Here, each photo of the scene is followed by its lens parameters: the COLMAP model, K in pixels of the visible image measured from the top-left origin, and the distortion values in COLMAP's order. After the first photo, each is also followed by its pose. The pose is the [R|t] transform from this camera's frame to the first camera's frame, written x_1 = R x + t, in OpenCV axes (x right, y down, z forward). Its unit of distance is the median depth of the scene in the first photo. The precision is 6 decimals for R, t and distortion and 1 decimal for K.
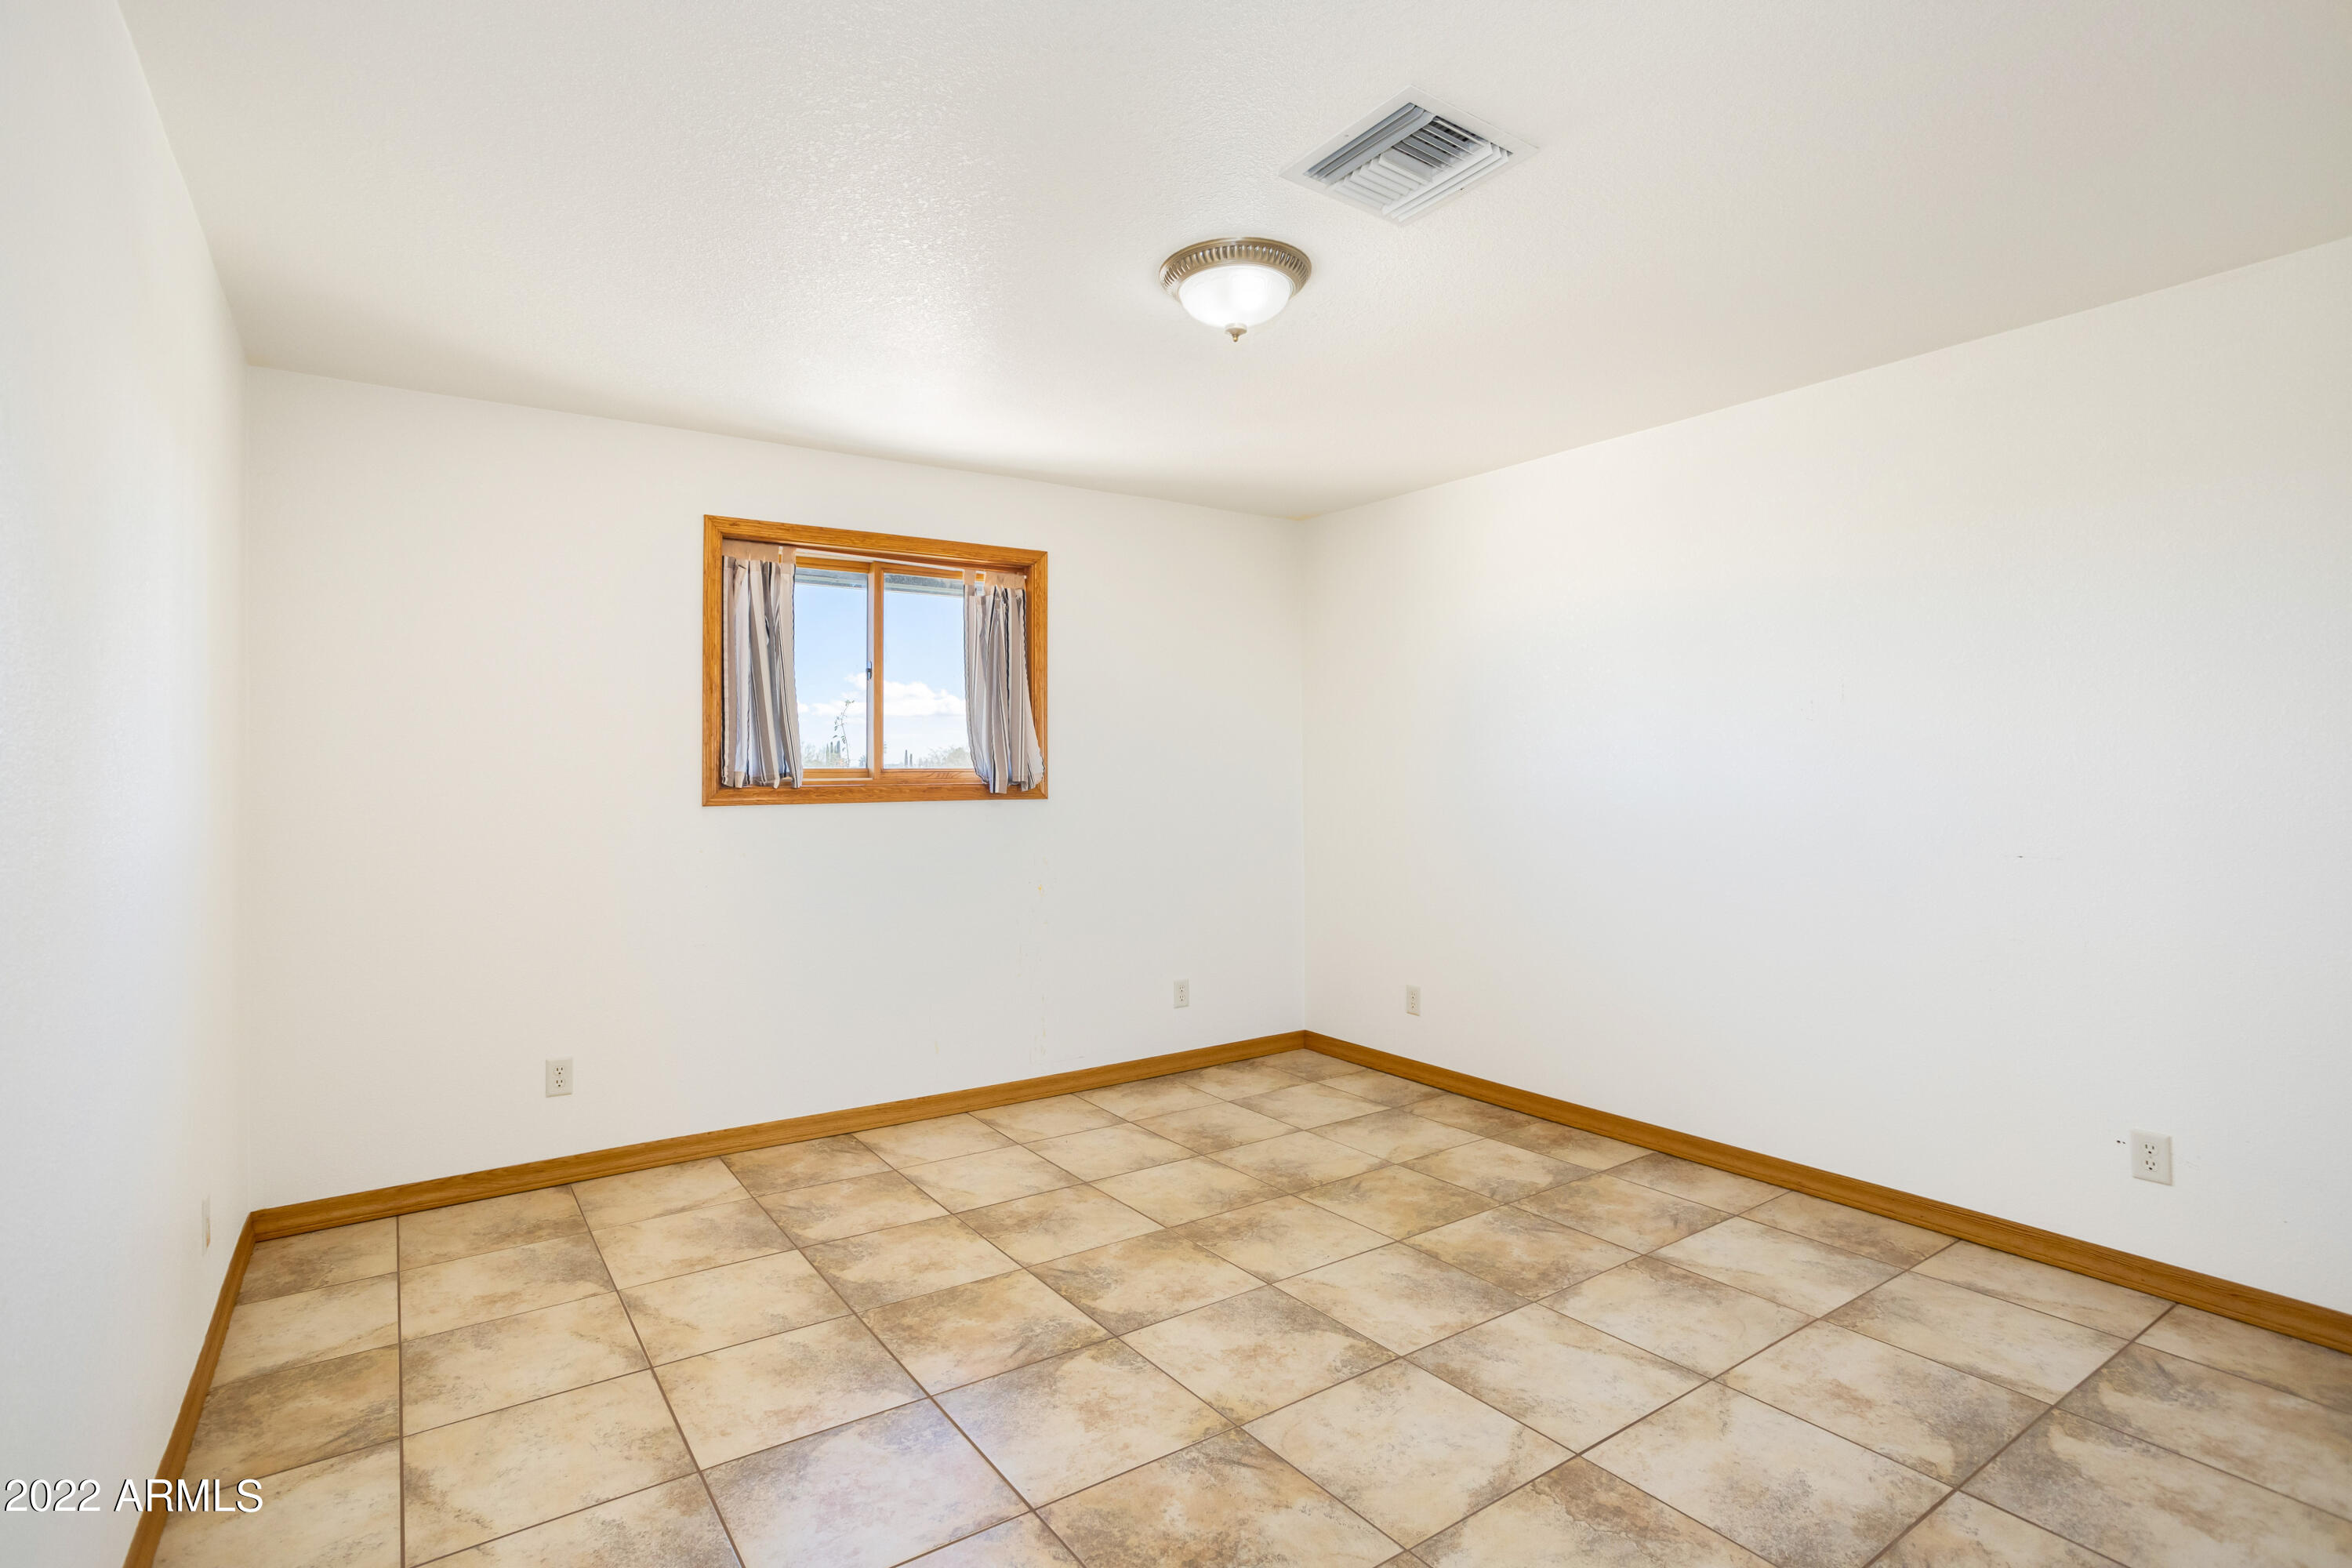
lens RADIAL K [[1151.7, 0, 1186.9], [0, 1151.7, 780.3], [0, 0, 1]] dist [-0.045823, 0.031655]
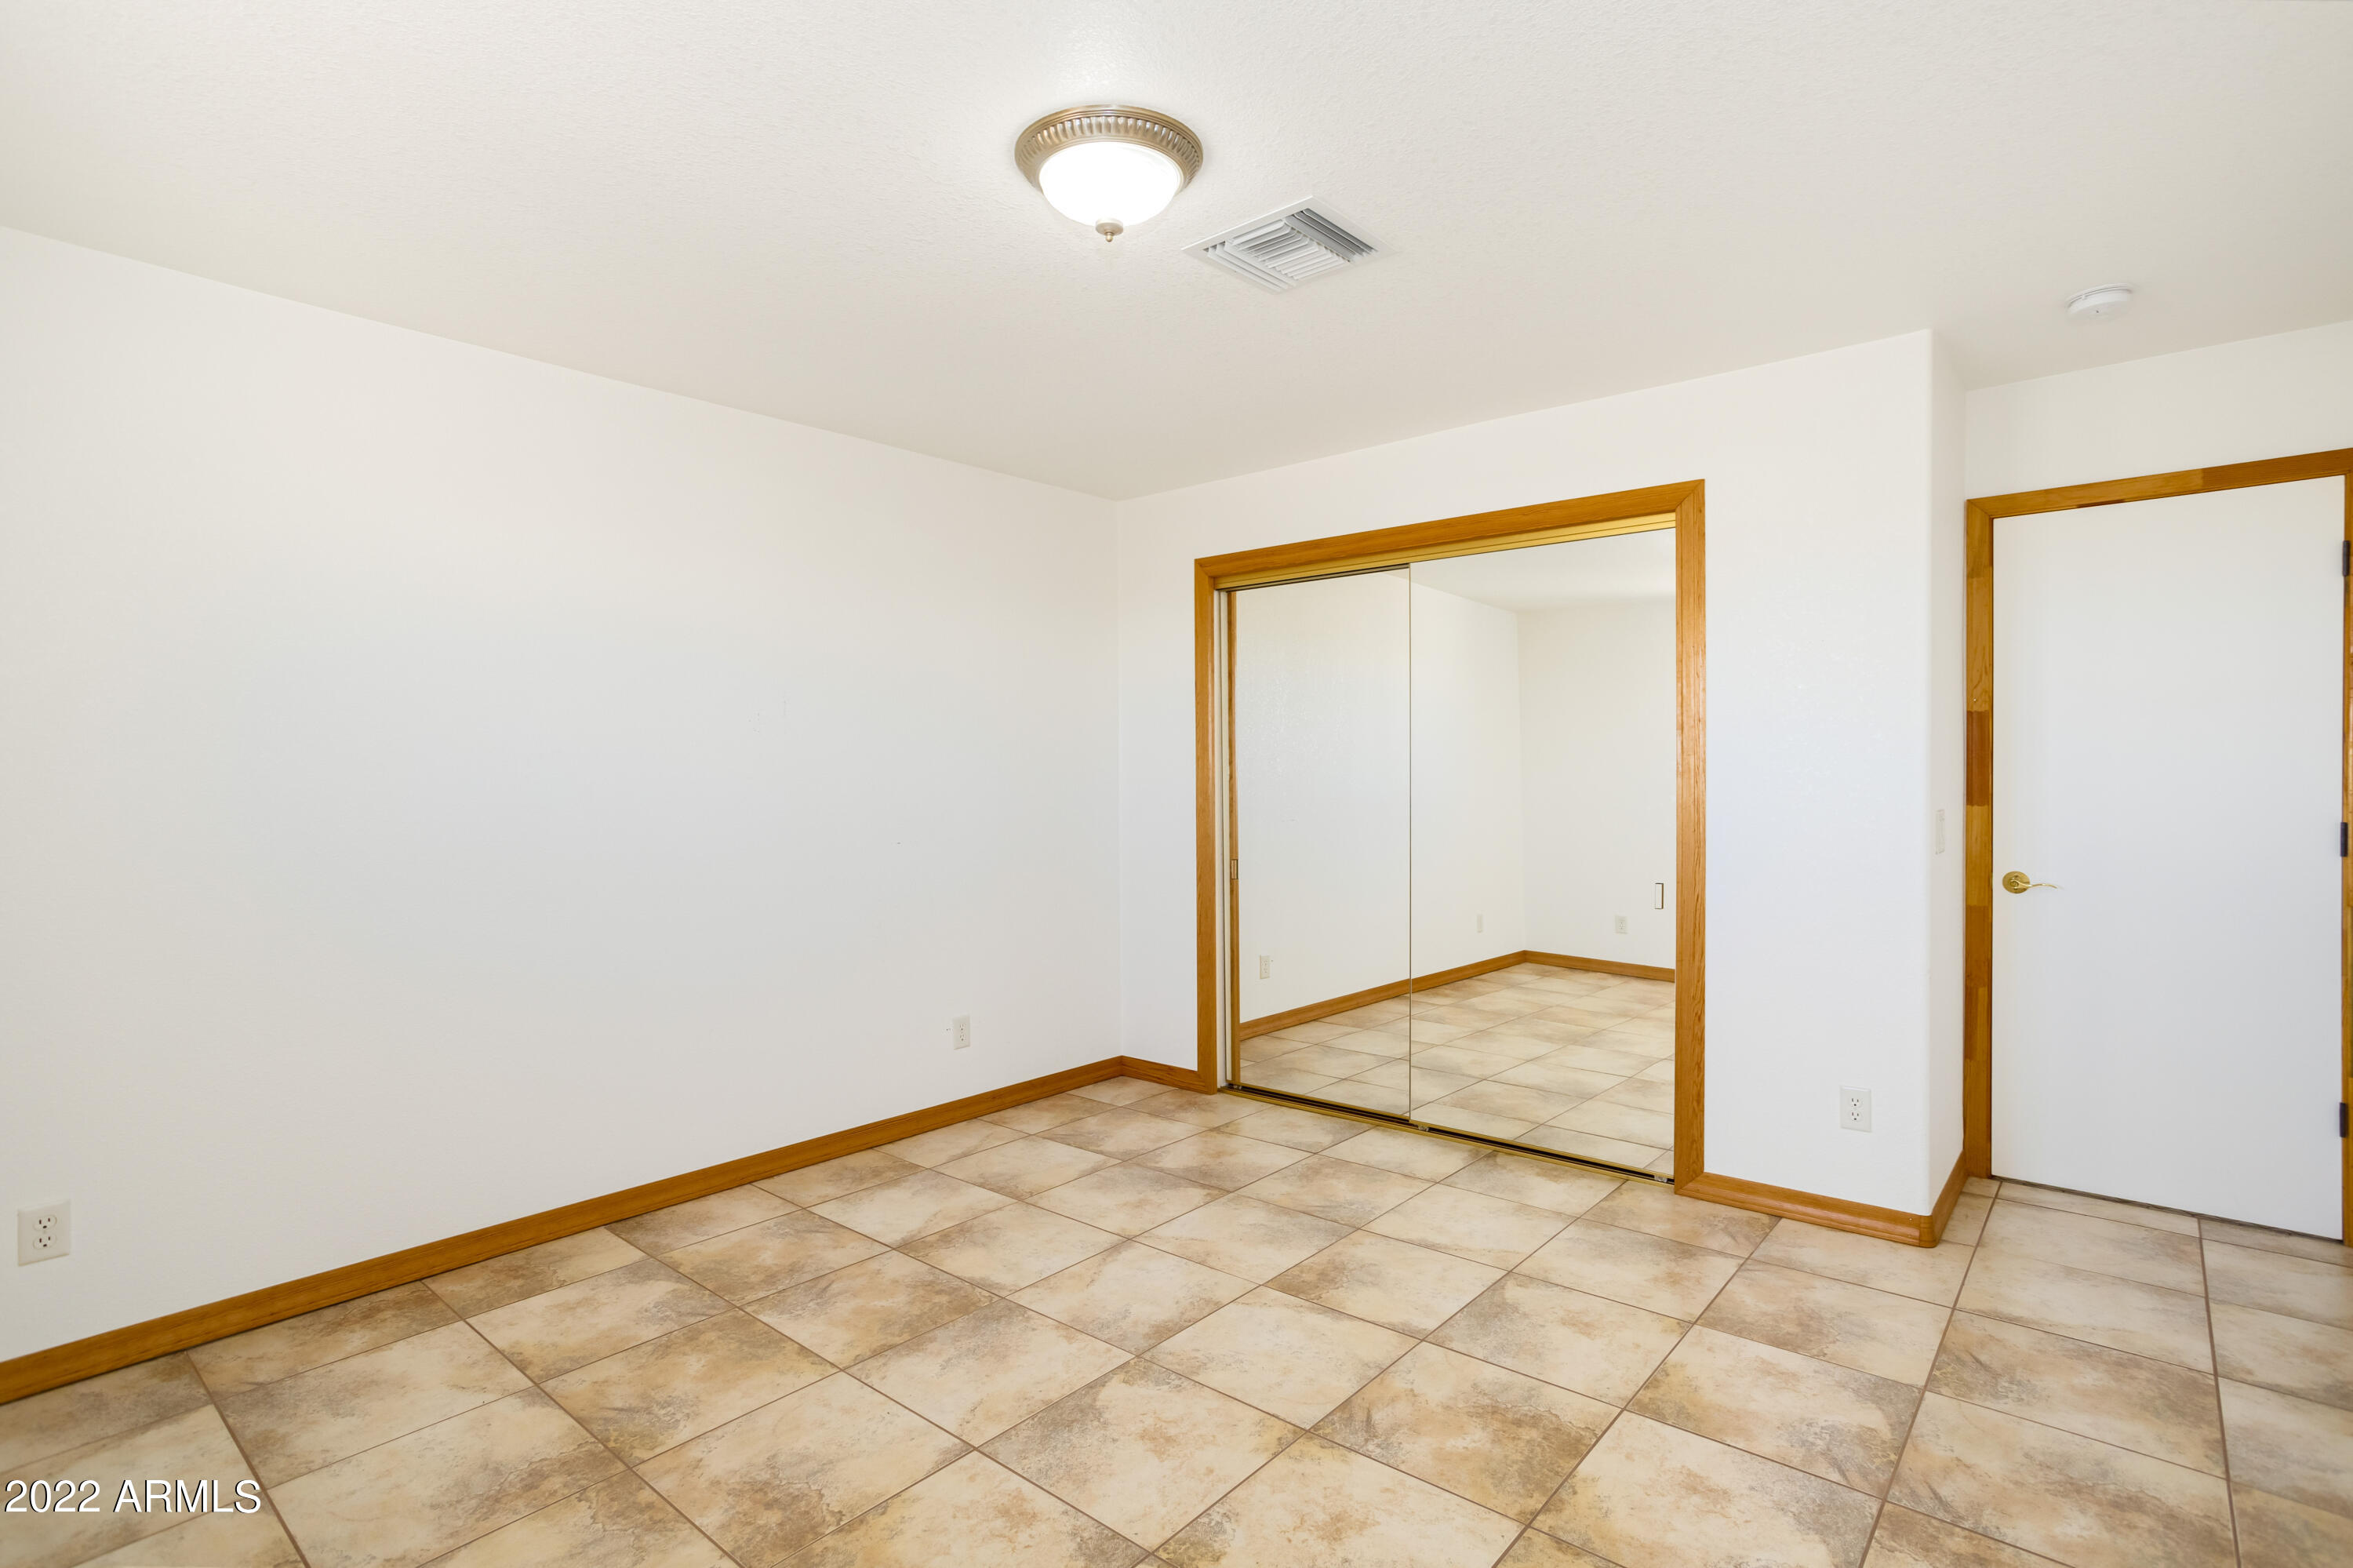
lens RADIAL K [[1152.3, 0, 1187.4], [0, 1152.3, 780.3], [0, 0, 1]] dist [-0.045823, 0.031655]
pose [[-0.248253, 0.004546, 0.968685, -0.687858], [0.017457, 0.999848, -0.000219, 0.000660], [-0.968538, 0.016856, -0.248294, 1.033828]]
